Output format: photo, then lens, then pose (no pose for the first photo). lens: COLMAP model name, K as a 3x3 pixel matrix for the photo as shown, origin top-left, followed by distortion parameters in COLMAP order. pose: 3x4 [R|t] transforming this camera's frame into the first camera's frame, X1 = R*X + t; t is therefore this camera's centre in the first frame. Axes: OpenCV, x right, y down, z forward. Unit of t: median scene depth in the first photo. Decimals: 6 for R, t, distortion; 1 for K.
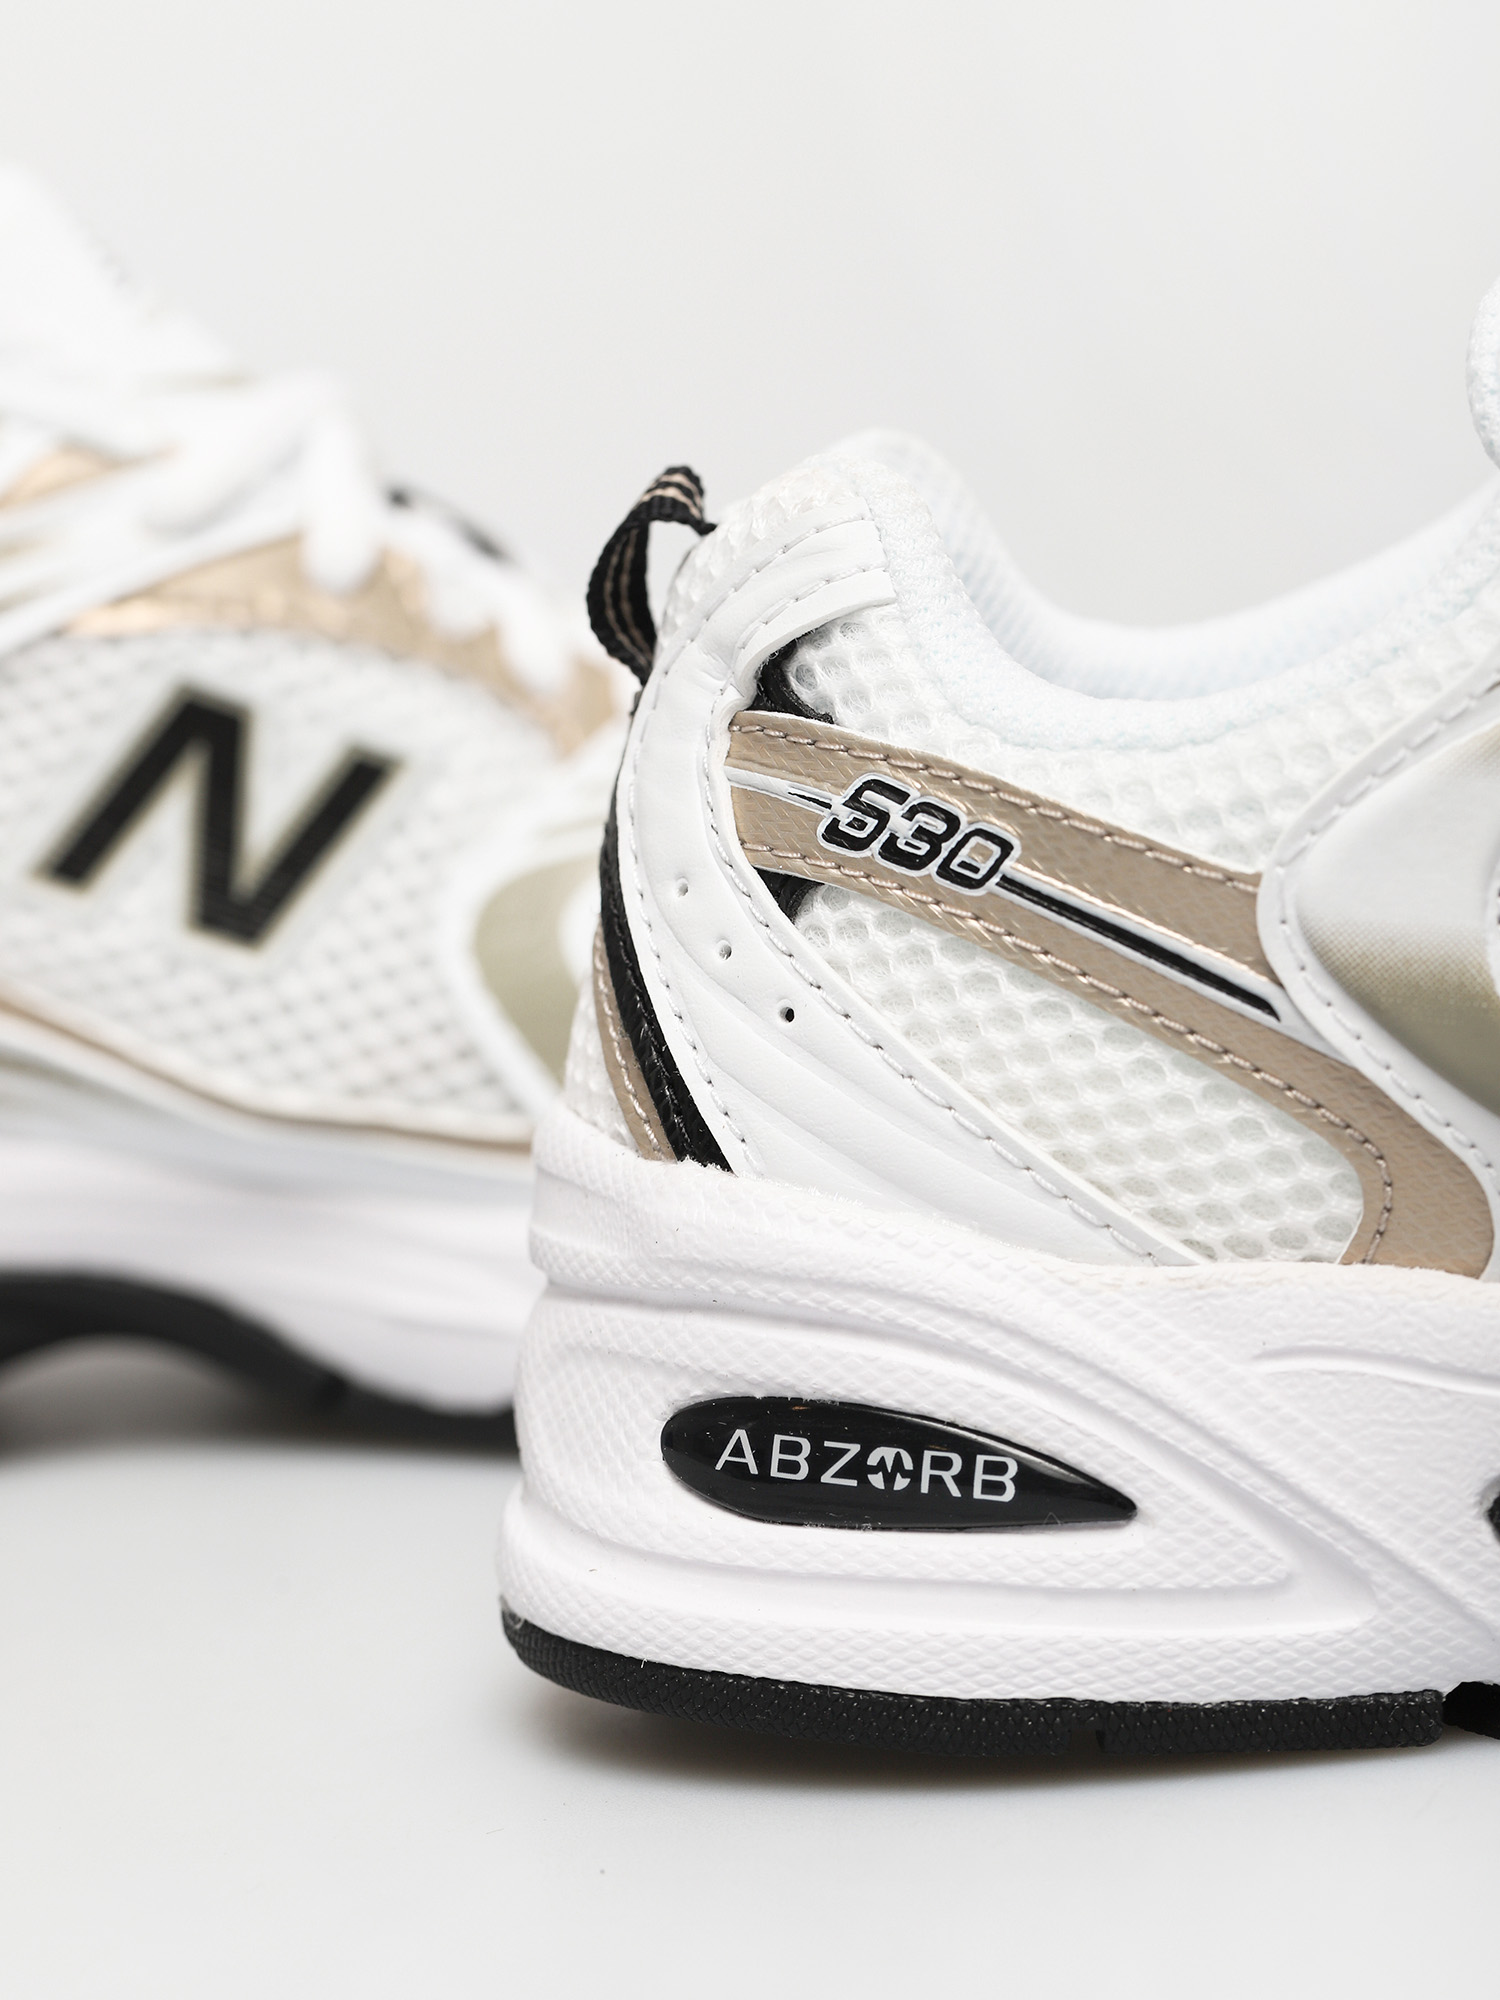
lens RADIAL K [[7154.5, 0, 742.0], [0, 7154.5, 1001.6], [0, 0, 1]] dist [0.046181, 0.000000]
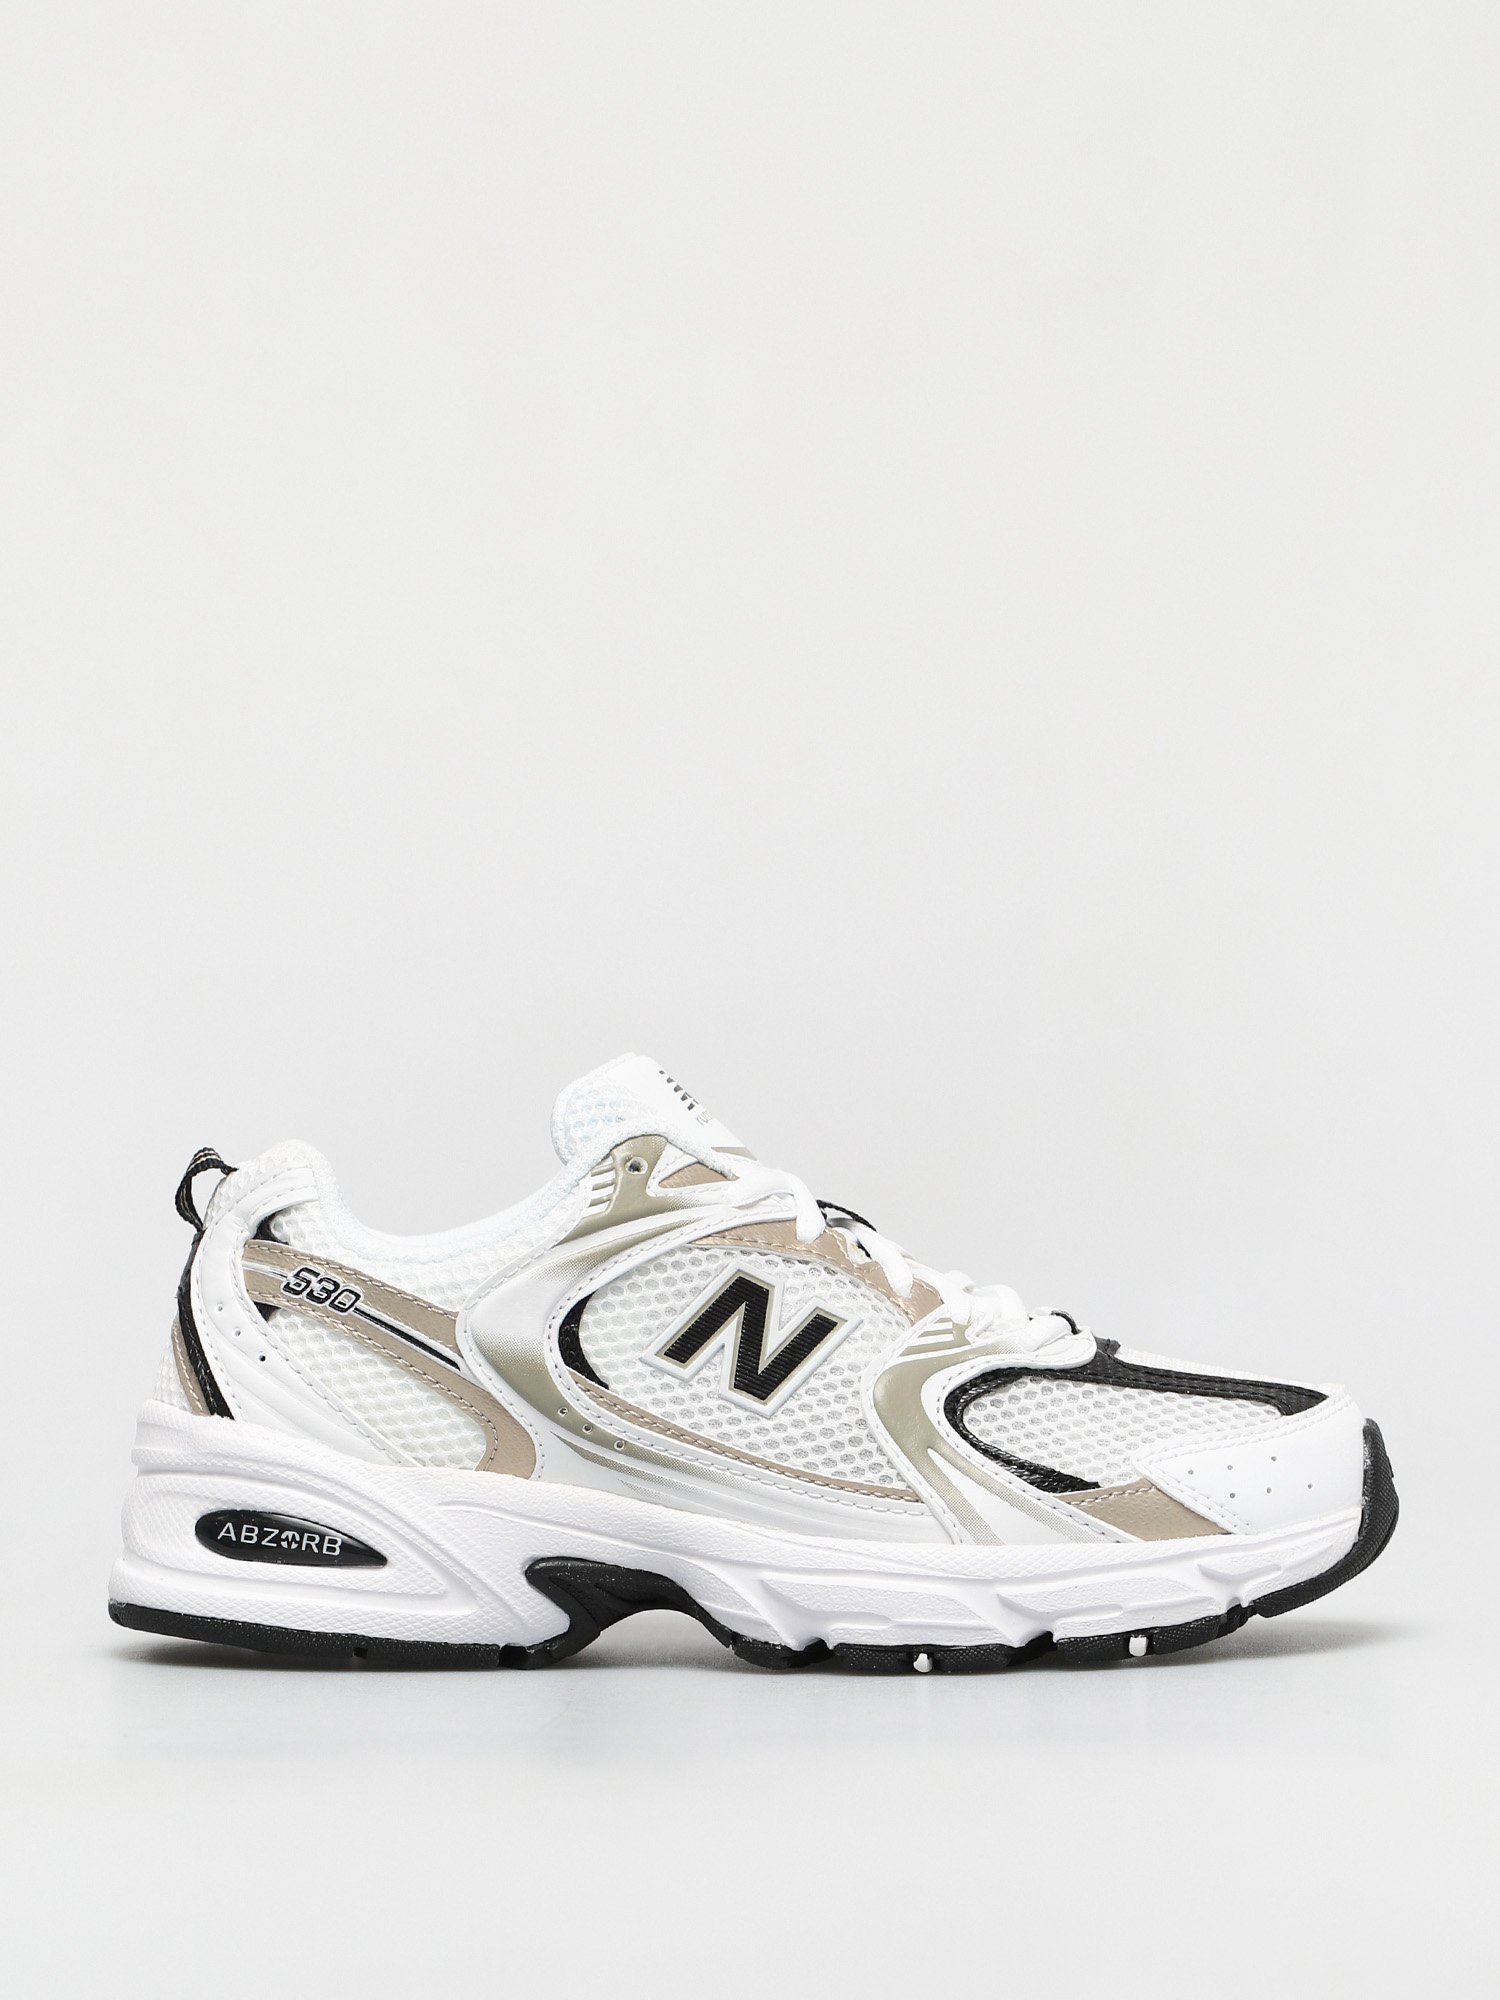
lens RADIAL K [[7154.5, 0, 753.6], [0, 7154.5, 990.9], [0, 0, 1]] dist [0.046181, 0.000000]
pose [[0.981245, 0.095448, 0.167472, -0.260480], [-0.069821, 0.985796, -0.152746, 0.249119], [-0.179673, 0.138188, 0.973972, -1.514013]]
